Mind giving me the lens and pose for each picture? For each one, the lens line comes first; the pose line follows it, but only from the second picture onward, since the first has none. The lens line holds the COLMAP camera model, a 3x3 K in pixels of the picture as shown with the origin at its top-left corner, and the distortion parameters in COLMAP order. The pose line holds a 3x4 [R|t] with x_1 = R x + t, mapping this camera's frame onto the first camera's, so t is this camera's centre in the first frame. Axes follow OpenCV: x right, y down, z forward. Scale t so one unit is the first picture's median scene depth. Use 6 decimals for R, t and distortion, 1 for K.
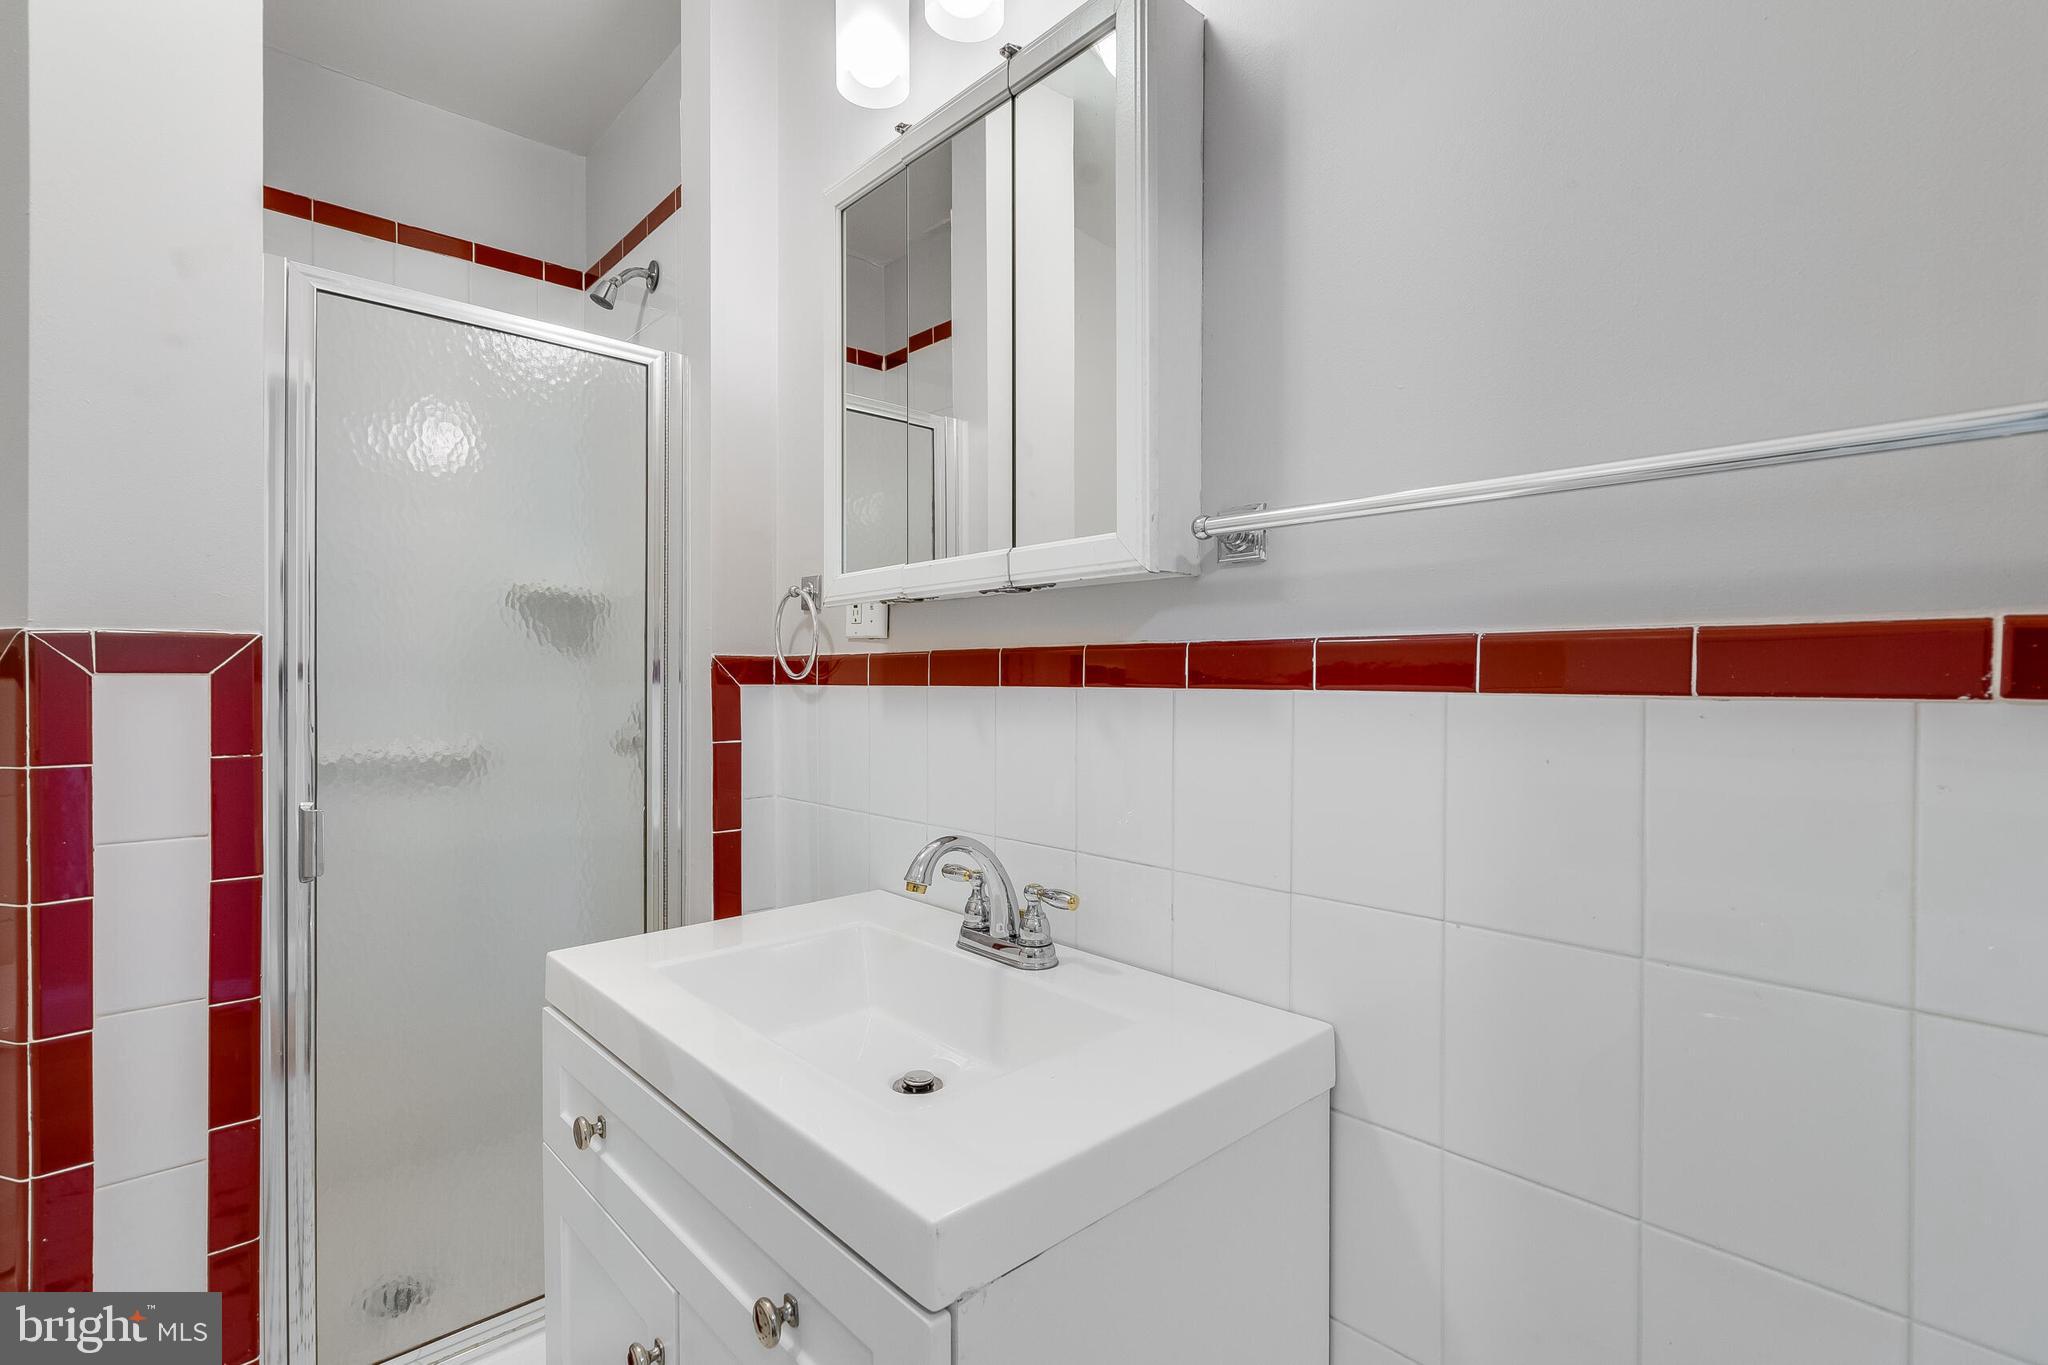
lens RADIAL K [[948.7, 0, 1033.0], [0, 948.7, 680.9], [0, 0, 1]] dist [-0.011666, 0.001709]
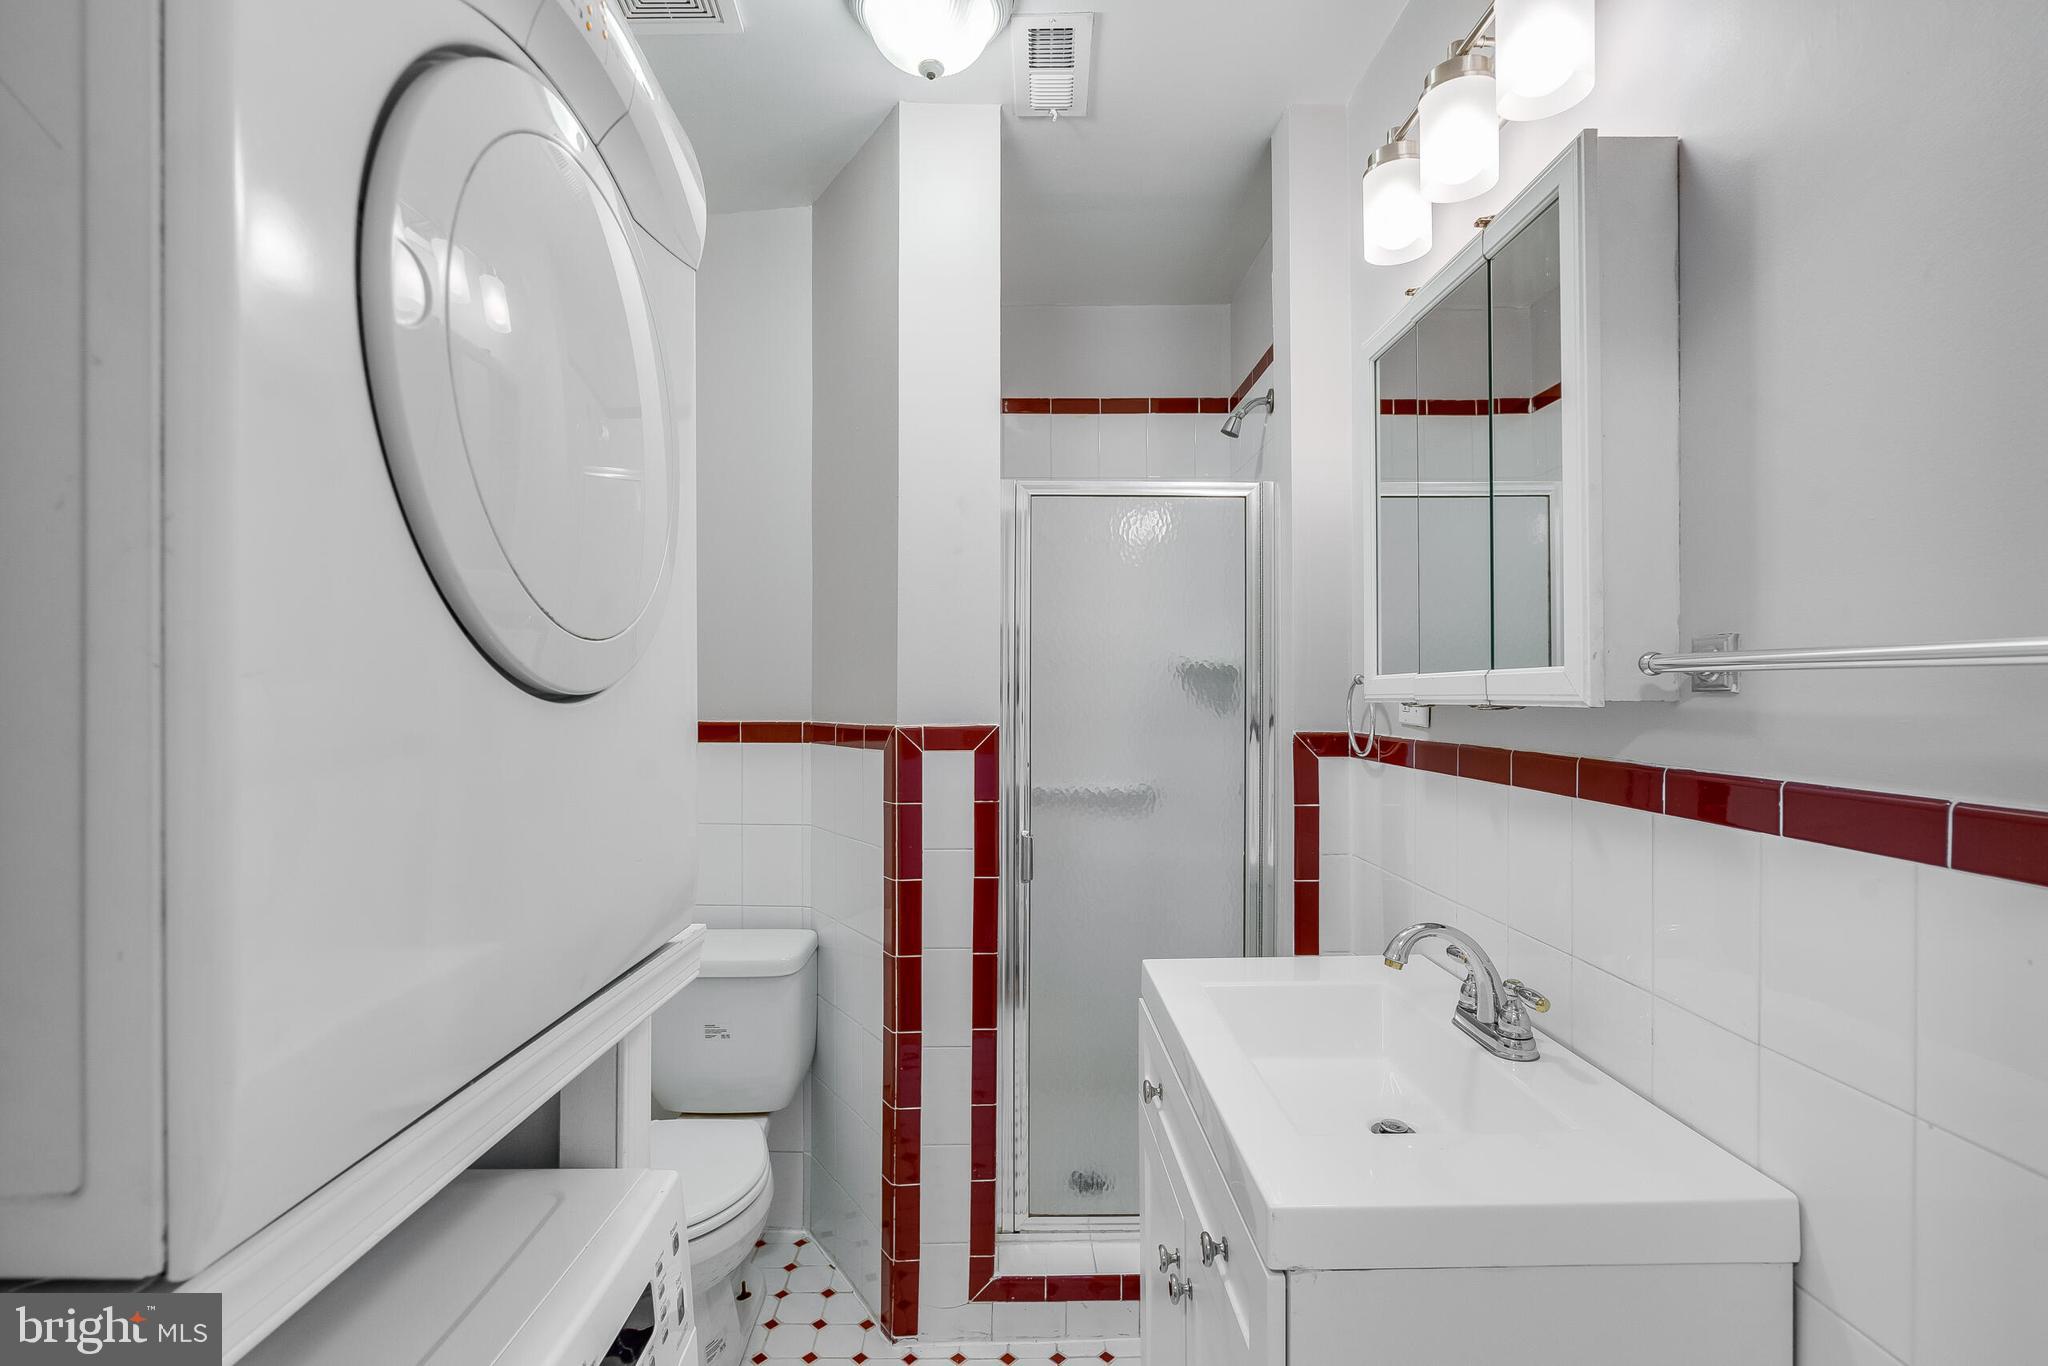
lens RADIAL K [[948.7, 0, 1025.1], [0, 948.7, 681.9], [0, 0, 1]] dist [-0.011666, 0.001709]
pose [[0.744180, -0.006618, -0.667946, 0.296888], [-0.001771, 0.999928, -0.011880, -0.107559], [0.667977, 0.010024, 0.744115, -0.170366]]
